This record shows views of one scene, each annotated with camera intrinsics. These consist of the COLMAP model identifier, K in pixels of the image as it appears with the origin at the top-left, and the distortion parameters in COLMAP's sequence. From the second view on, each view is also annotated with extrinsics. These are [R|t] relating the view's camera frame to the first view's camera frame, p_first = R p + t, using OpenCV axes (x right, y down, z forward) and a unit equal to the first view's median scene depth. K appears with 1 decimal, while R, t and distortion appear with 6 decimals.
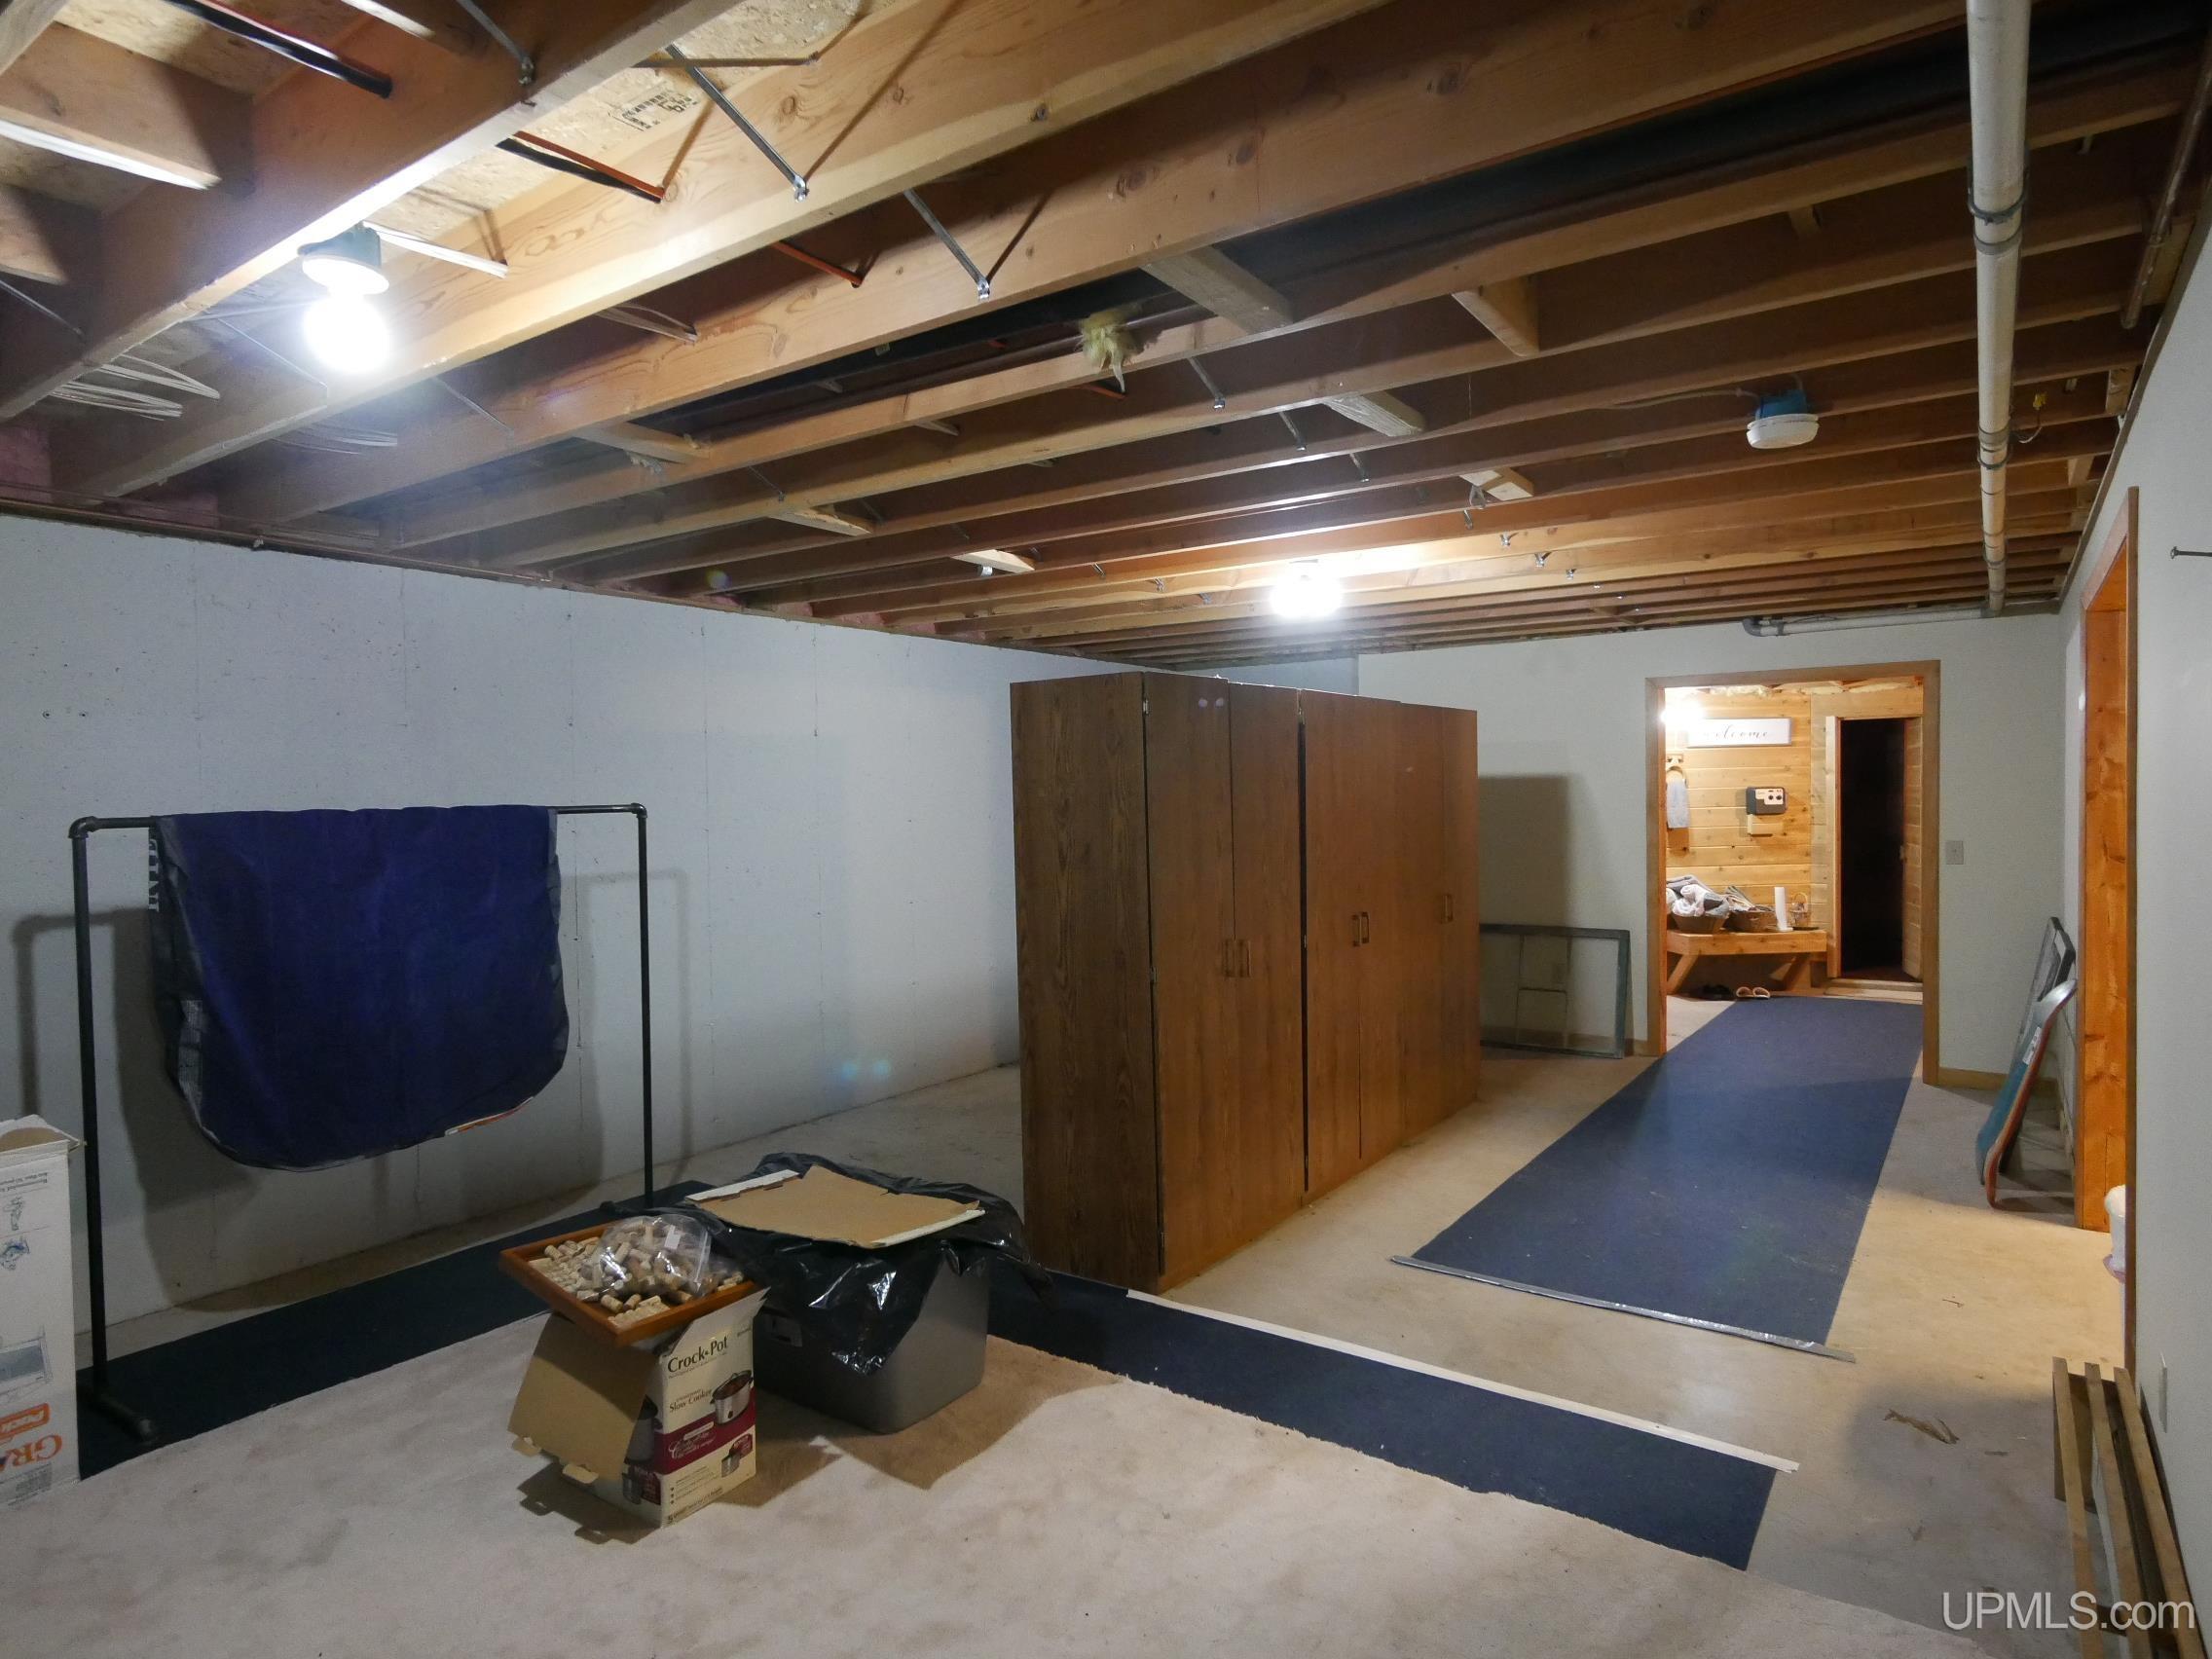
lens RADIAL K [[1272.3, 0, 1106.0], [0, 1272.3, 829.5], [0, 0, 1]] dist [0.001691, 0.000251]
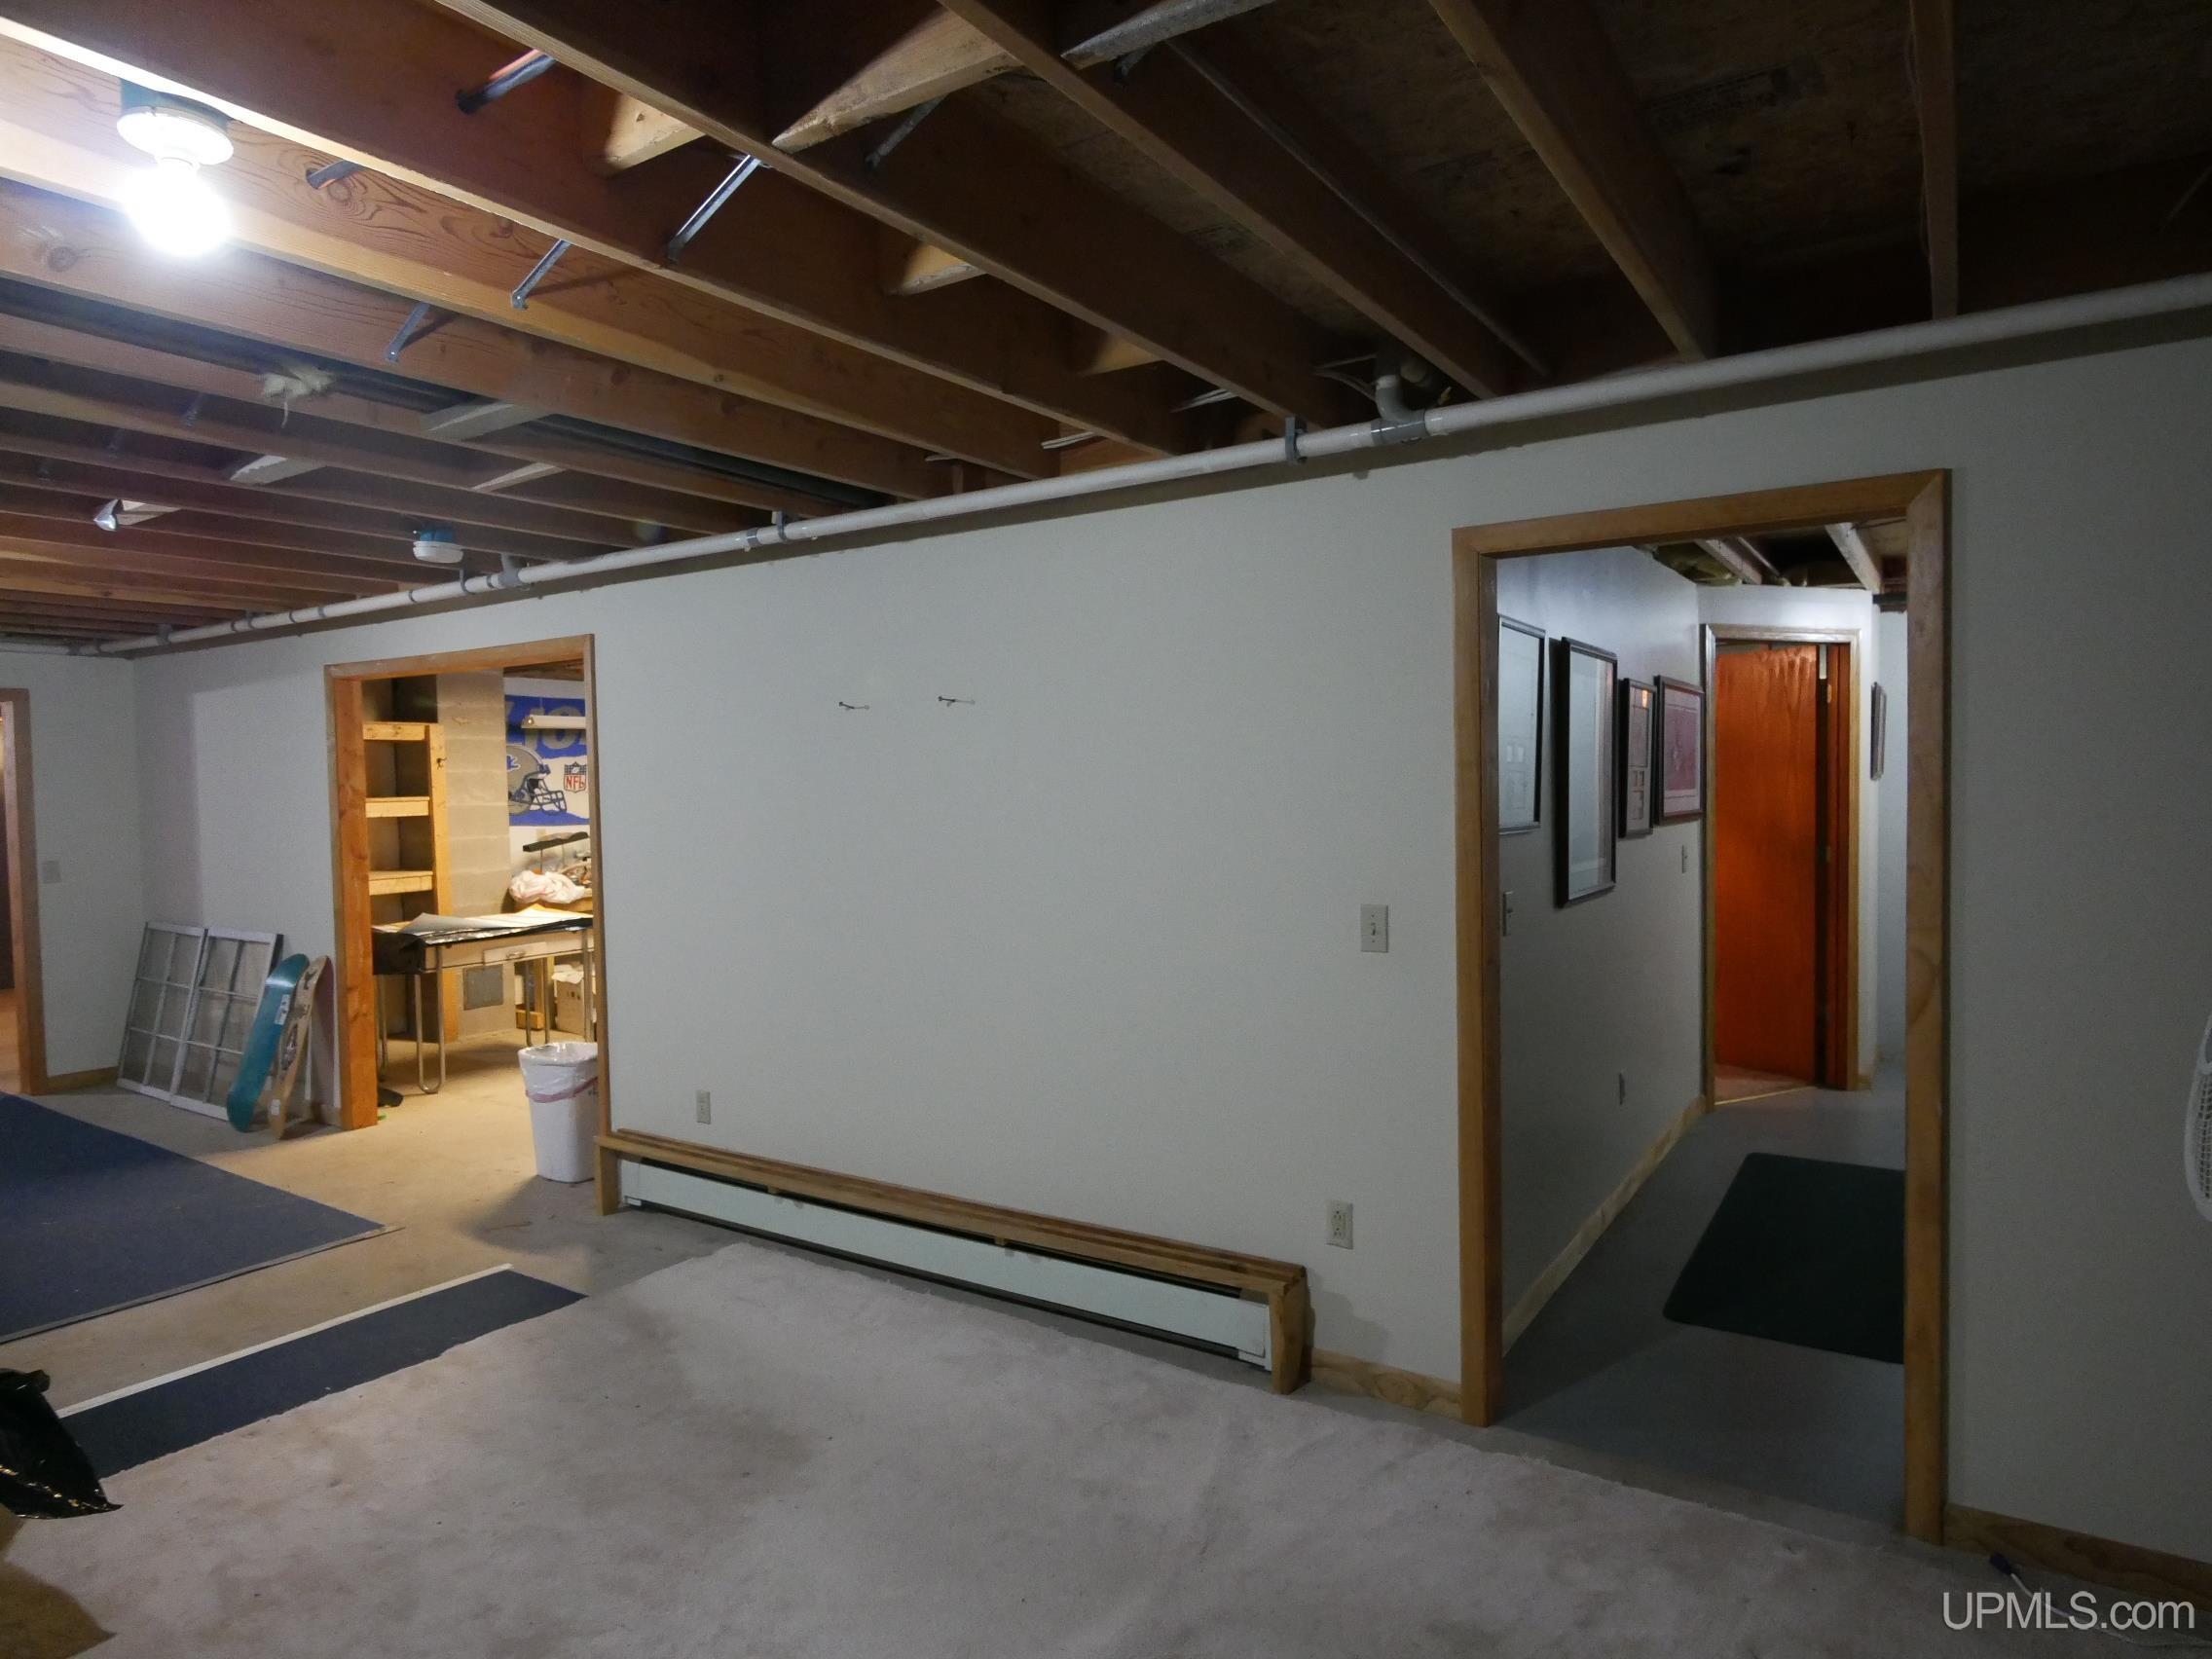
lens RADIAL K [[1272.3, 0, 1106.0], [0, 1272.3, 829.5], [0, 0, 1]] dist [0.001691, 0.000251]
pose [[-0.035533, -0.014698, 0.999260, -0.584583], [0.039693, 0.999082, 0.016107, 0.001626], [-0.998580, 0.040236, -0.034917, 0.212875]]
